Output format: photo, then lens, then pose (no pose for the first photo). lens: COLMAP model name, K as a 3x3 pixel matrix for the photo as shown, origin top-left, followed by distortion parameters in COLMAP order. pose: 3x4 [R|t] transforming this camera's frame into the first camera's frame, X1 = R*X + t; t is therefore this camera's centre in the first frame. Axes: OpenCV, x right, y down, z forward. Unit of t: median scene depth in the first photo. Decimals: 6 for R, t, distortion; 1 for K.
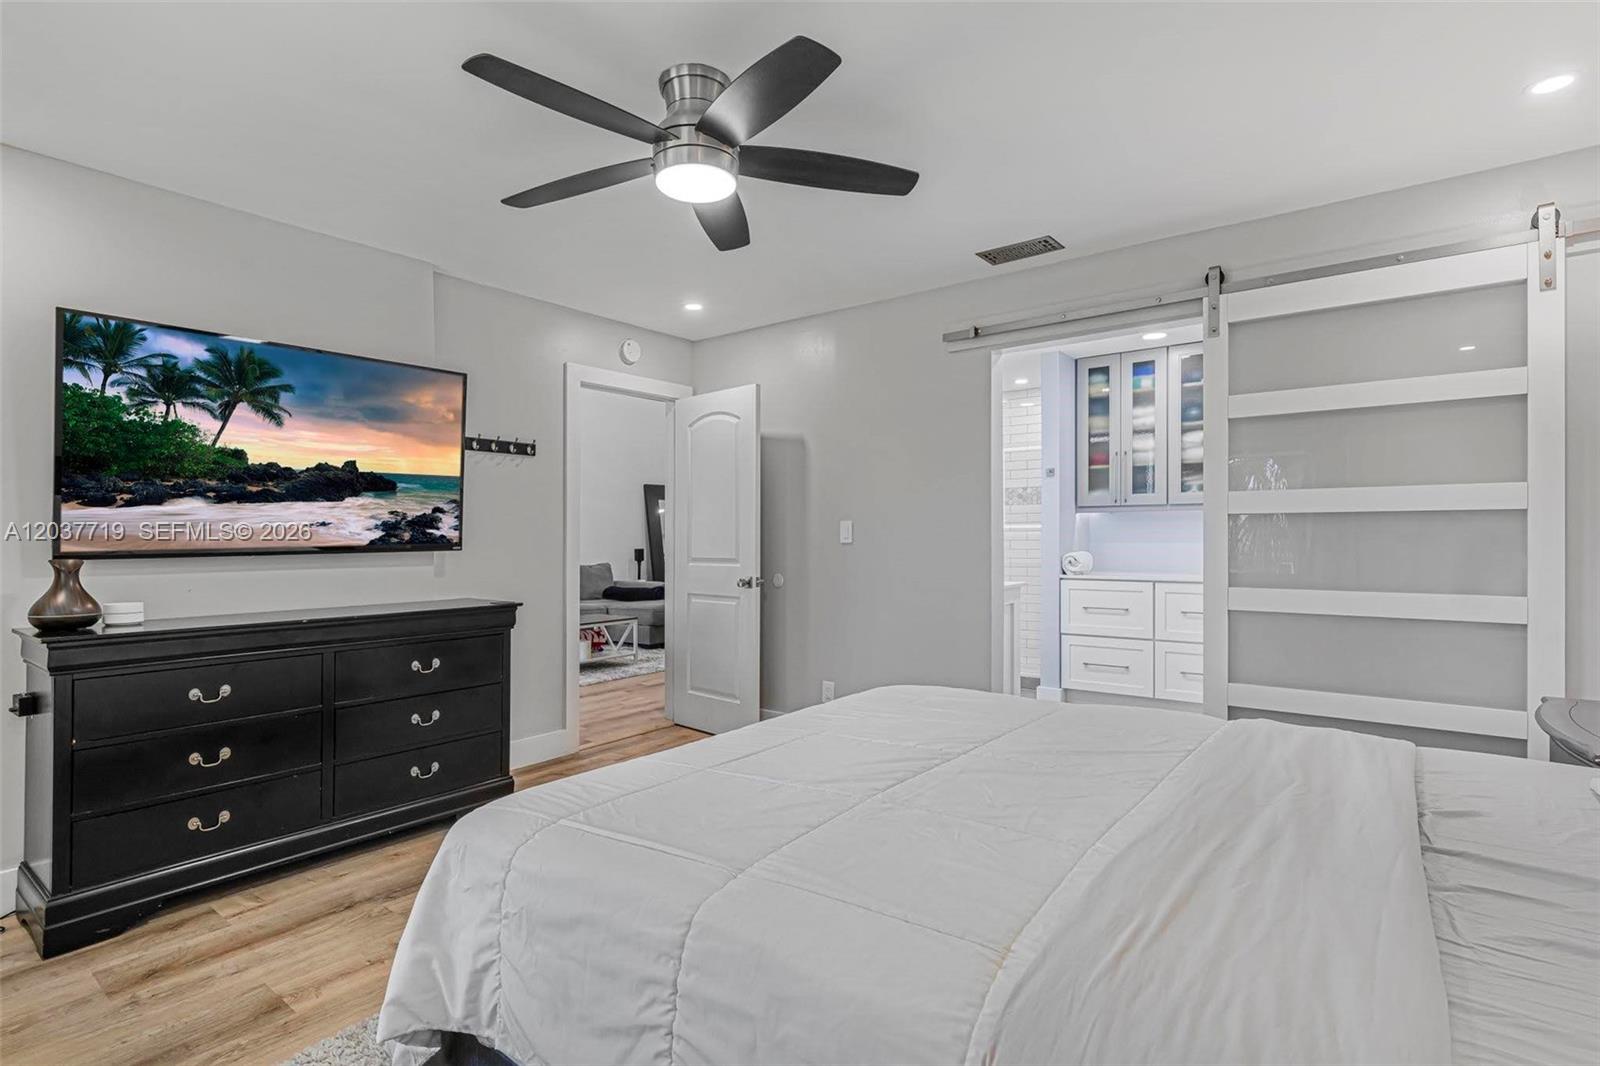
lens RADIAL K [[785.9, 0, 807.0], [0, 785.9, 538.5], [0, 0, 1]] dist [-0.004098, 0.000751]
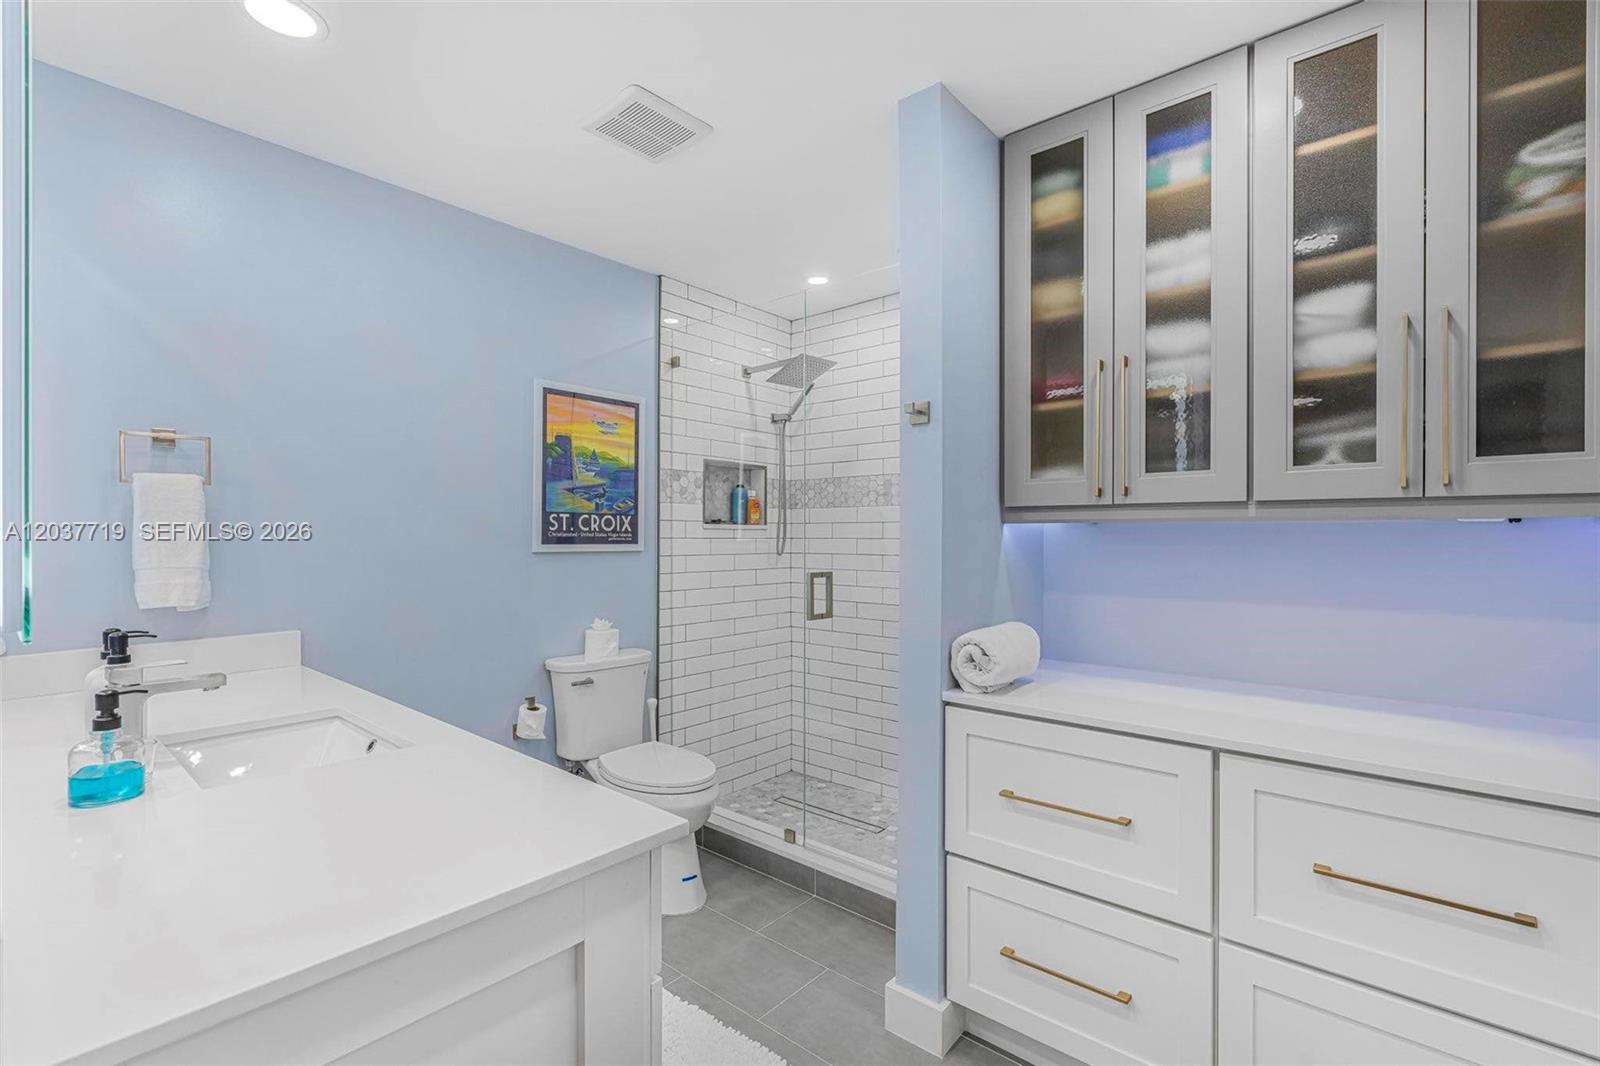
lens RADIAL K [[711.8, 0, 793.3], [0, 711.8, 530.1], [0, 0, 1]] dist [-0.013380, 0.001686]
pose [[0.997459, 0.010282, -0.070501, 0.274539], [-0.011569, 0.999773, -0.017865, -0.022837], [0.070301, 0.018635, 0.997352, 0.660612]]
